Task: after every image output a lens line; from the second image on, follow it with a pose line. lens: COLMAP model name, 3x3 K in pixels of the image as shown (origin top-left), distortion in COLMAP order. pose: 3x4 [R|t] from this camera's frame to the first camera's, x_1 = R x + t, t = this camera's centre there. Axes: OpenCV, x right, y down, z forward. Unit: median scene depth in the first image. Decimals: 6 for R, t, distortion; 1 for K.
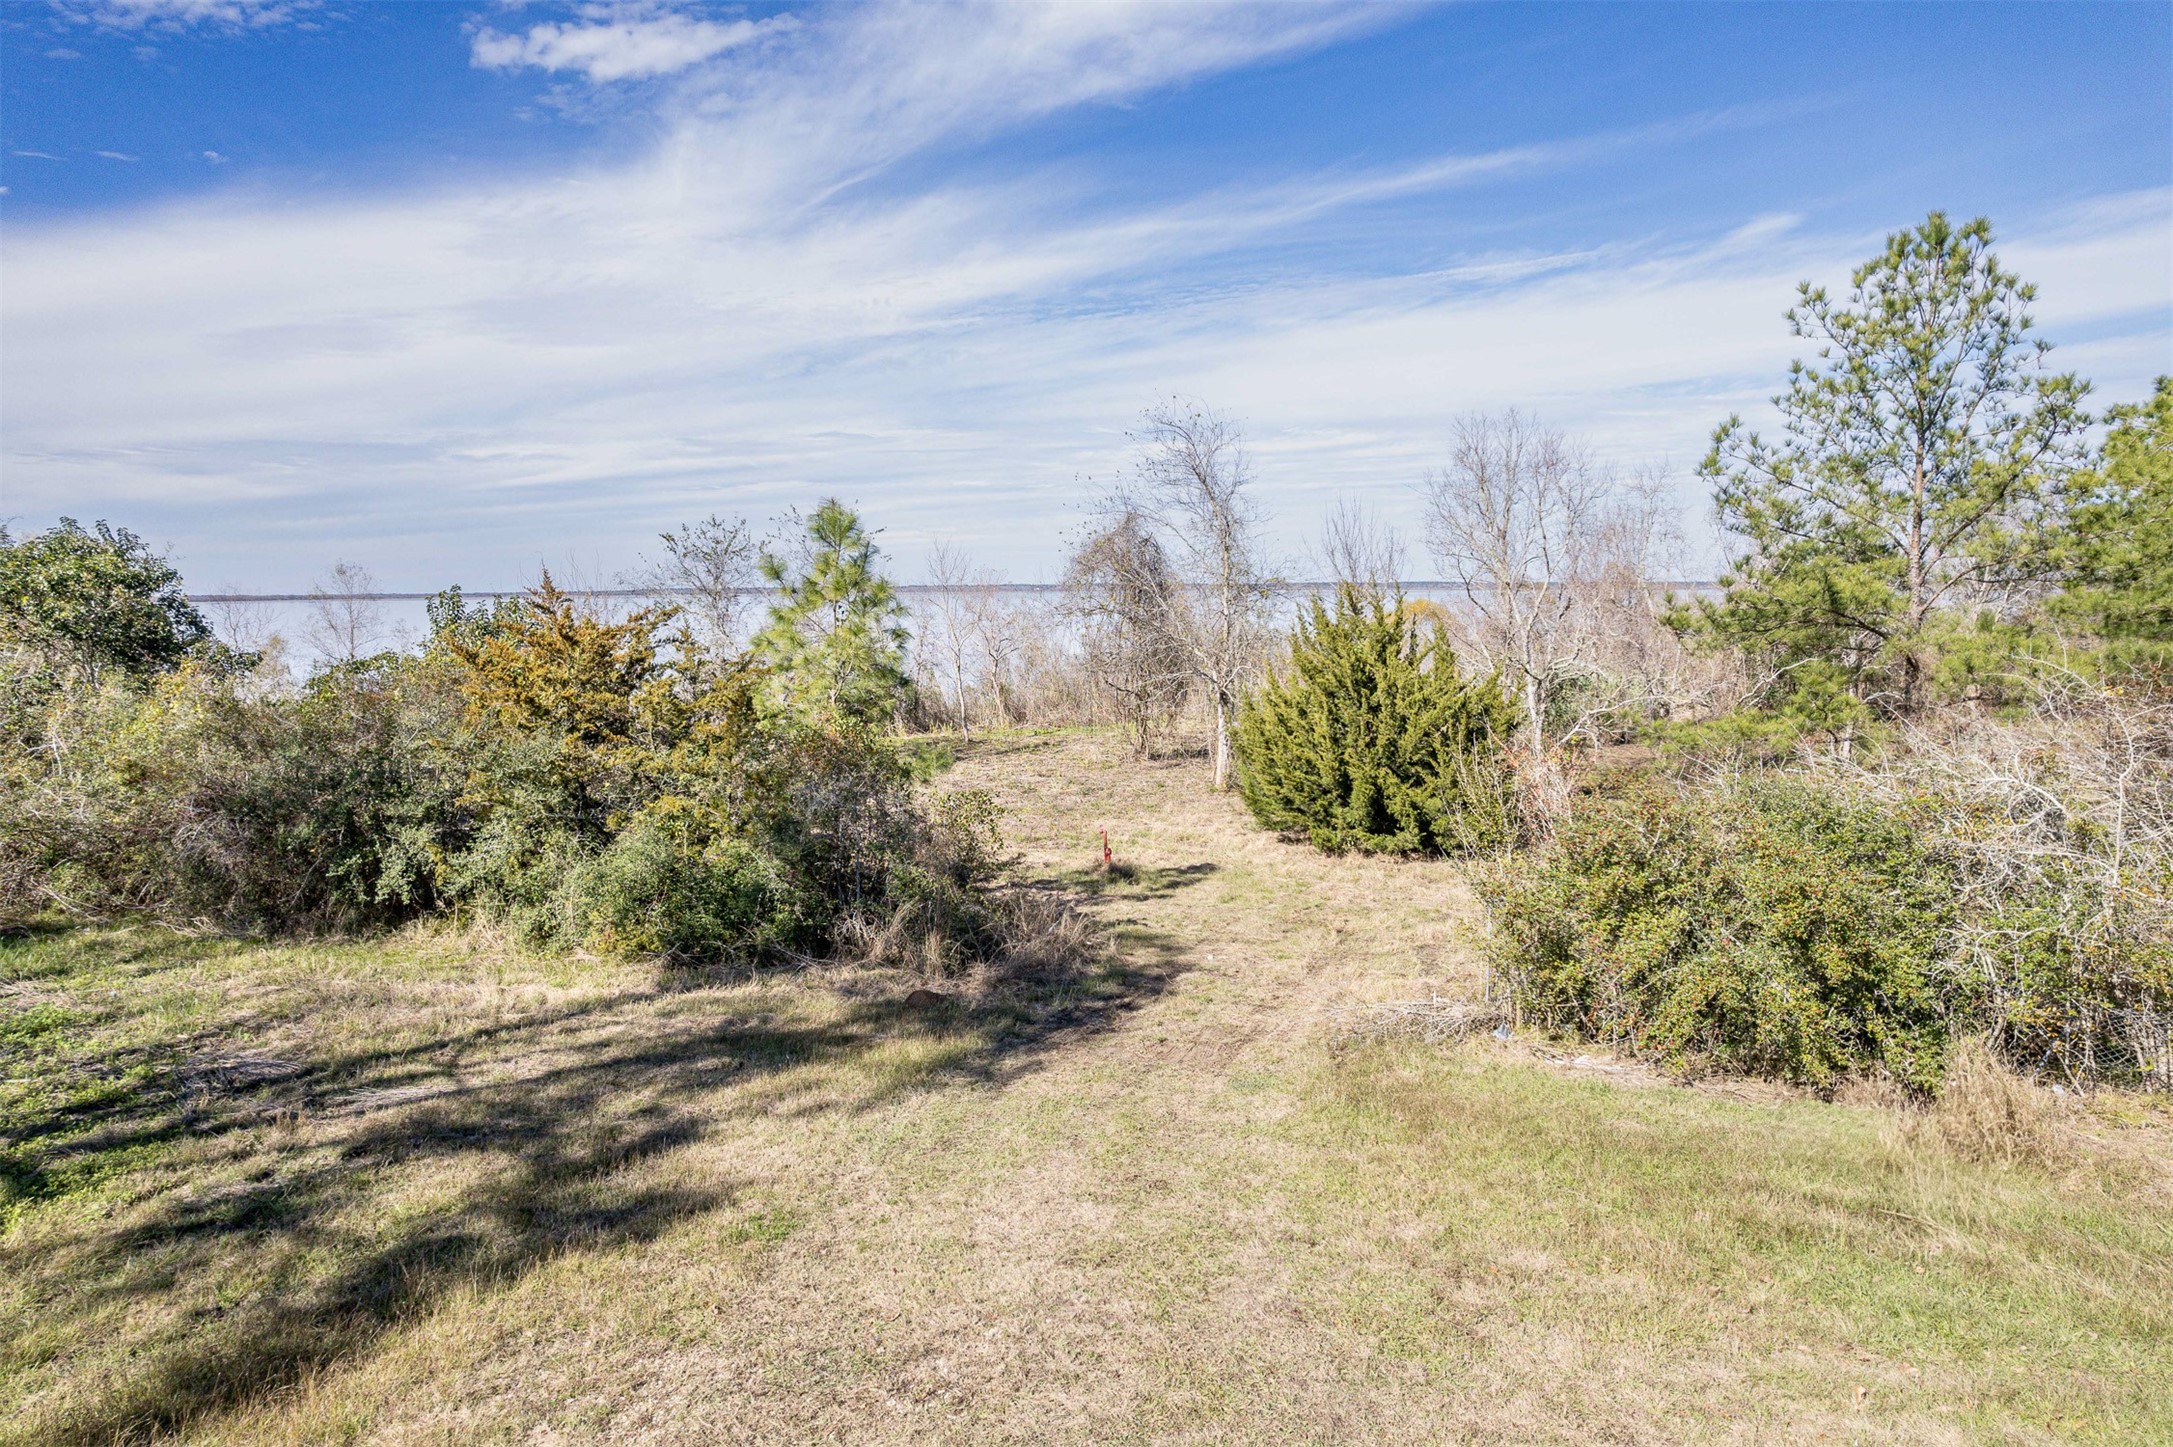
lens RADIAL K [[1402.5, 0, 1093.6], [0, 1402.5, 726.0], [0, 0, 1]] dist [-0.081495, 0.076683]
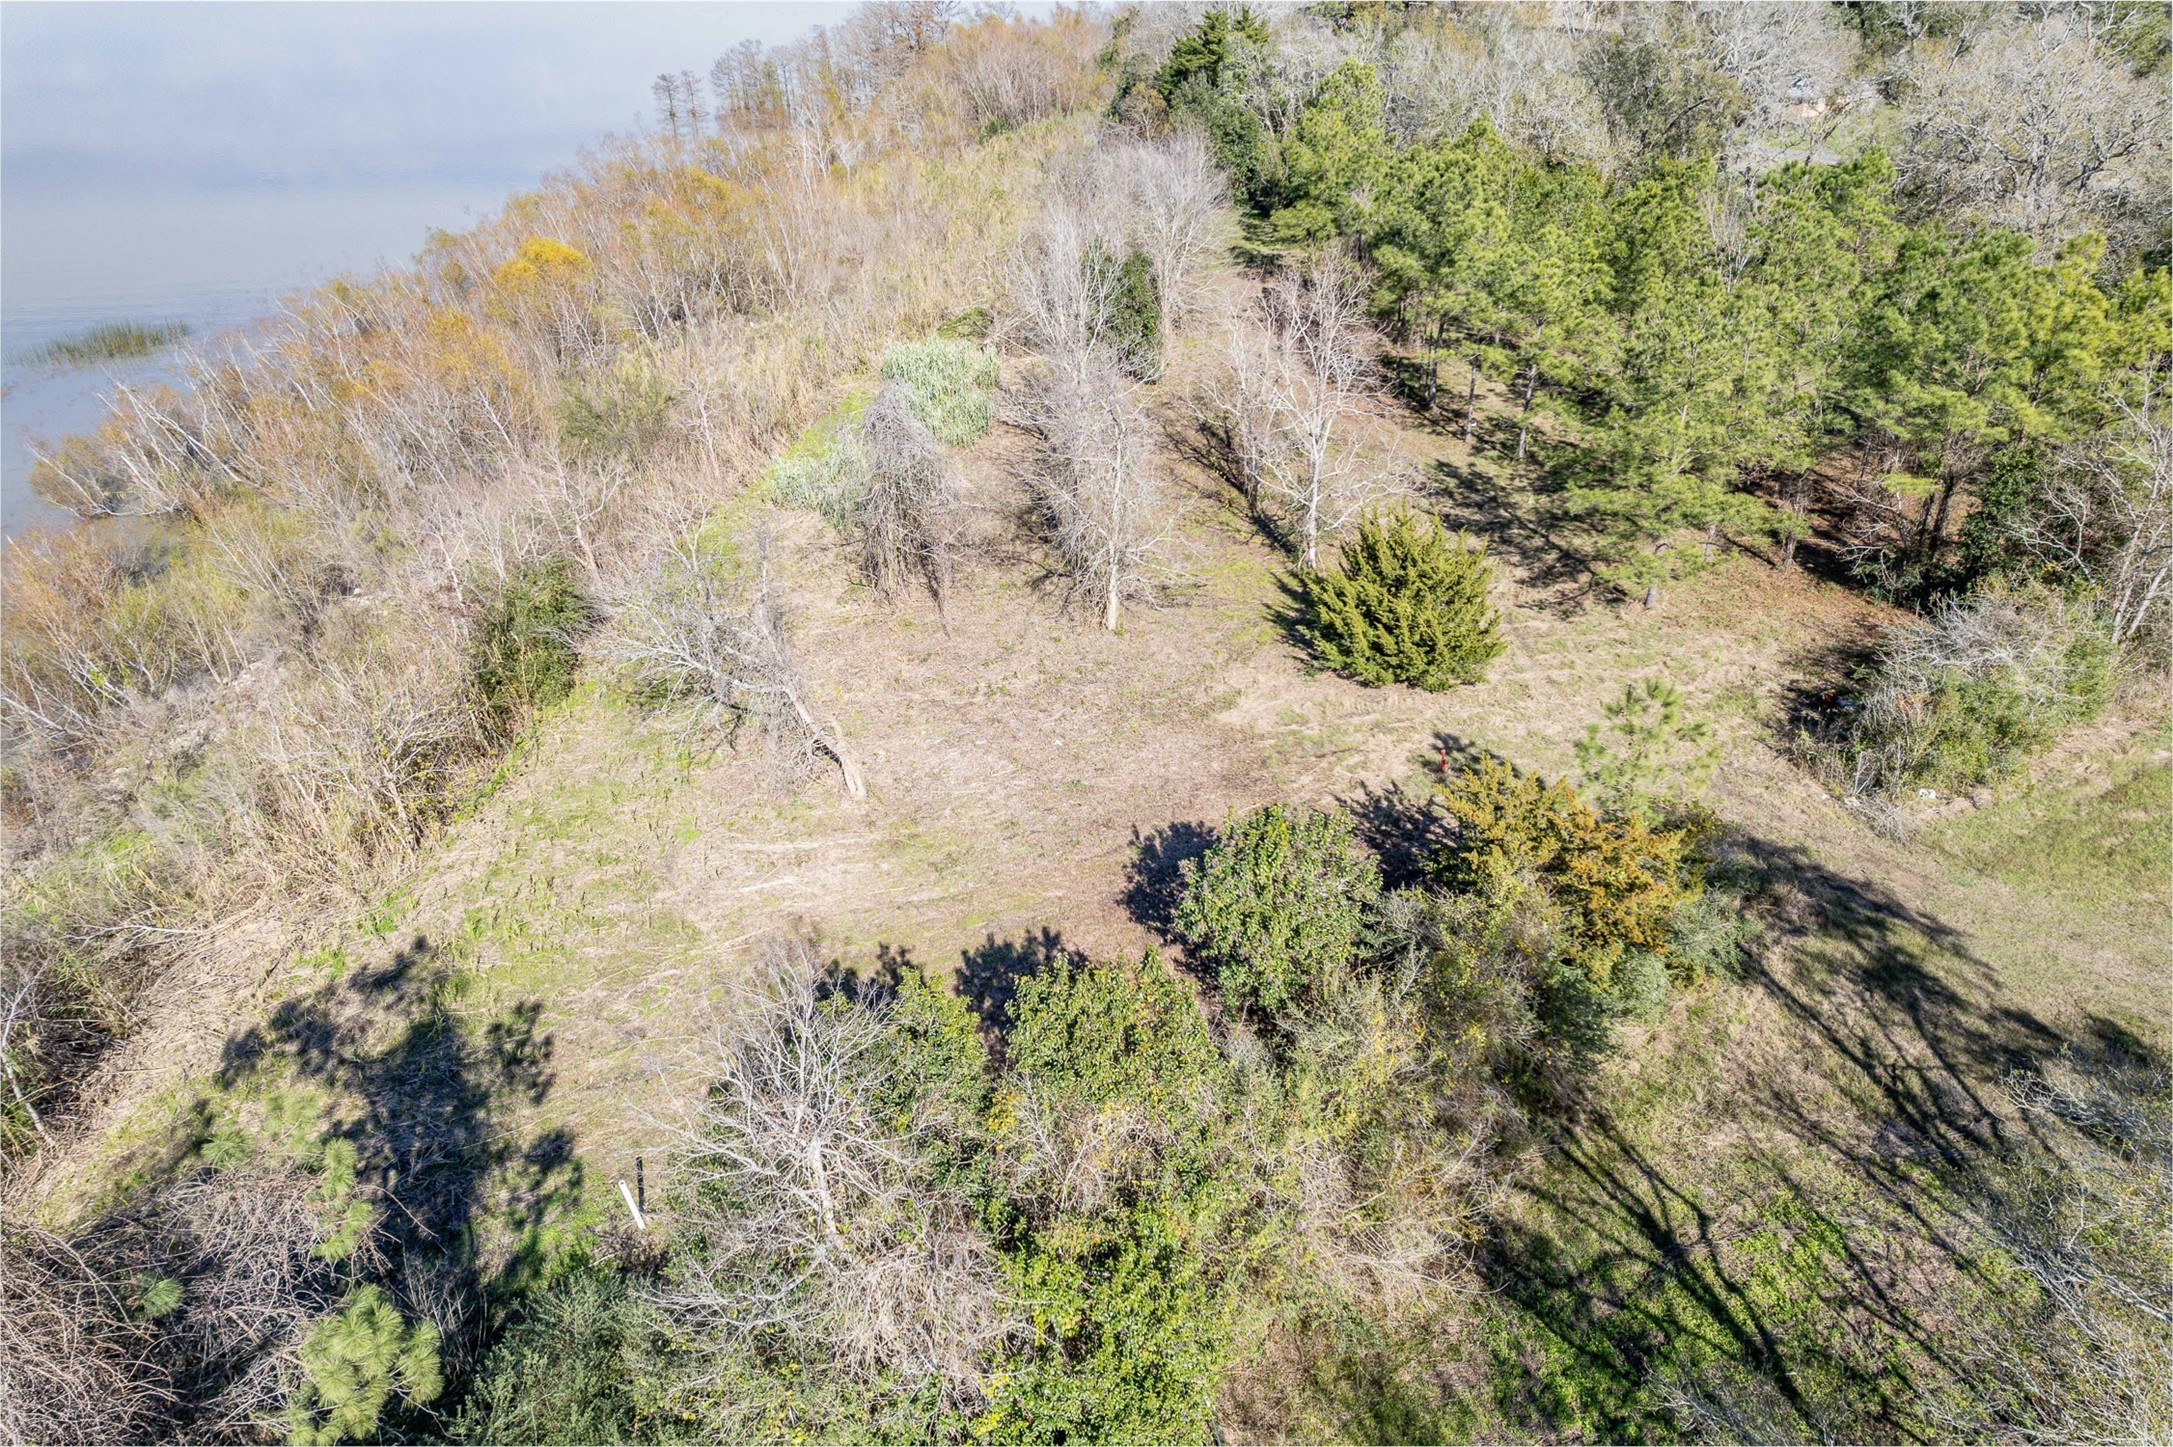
lens RADIAL K [[1402.5, 0, 1093.6], [0, 1402.5, 726.0], [0, 0, 1]] dist [-0.081495, 0.076683]
pose [[0.541606, -0.425003, 0.725283, -1.729102], [0.085286, 0.886111, 0.455558, -0.899308], [-0.836295, -0.184876, 0.516170, 0.758095]]
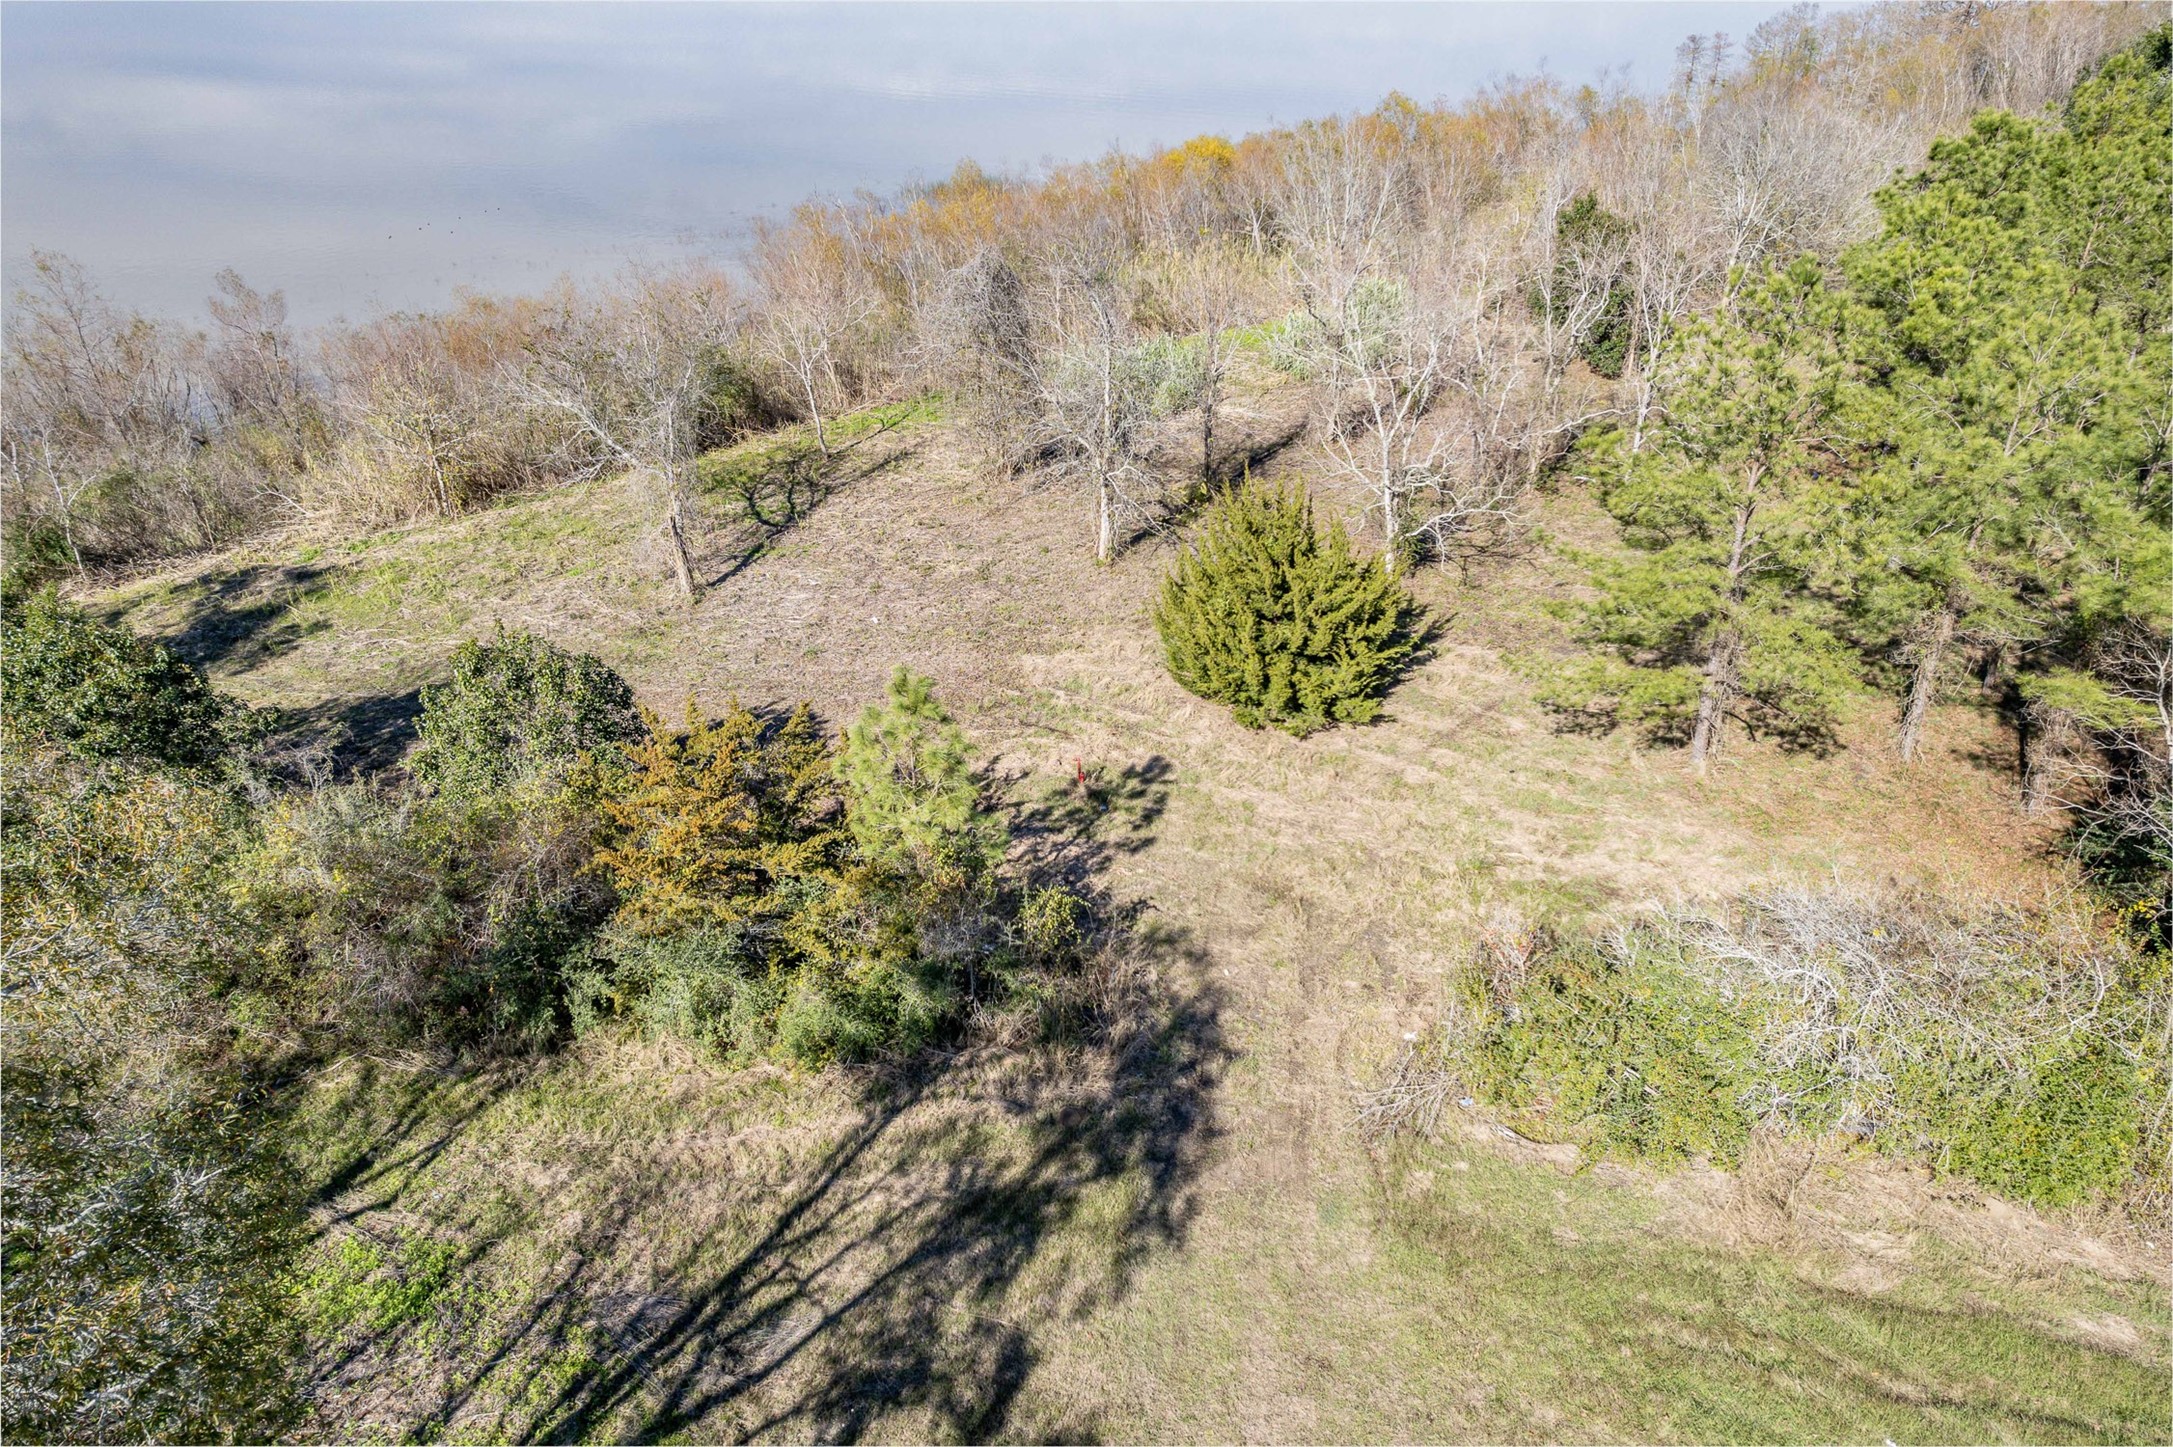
lens RADIAL K [[1402.5, 0, 1093.6], [0, 1402.5, 726.0], [0, 0, 1]] dist [-0.081495, 0.076683]
pose [[0.978717, -0.110023, 0.173229, -0.252237], [0.026232, 0.904282, 0.426128, -0.628039], [-0.203532, -0.412515, 0.887922, -0.065344]]
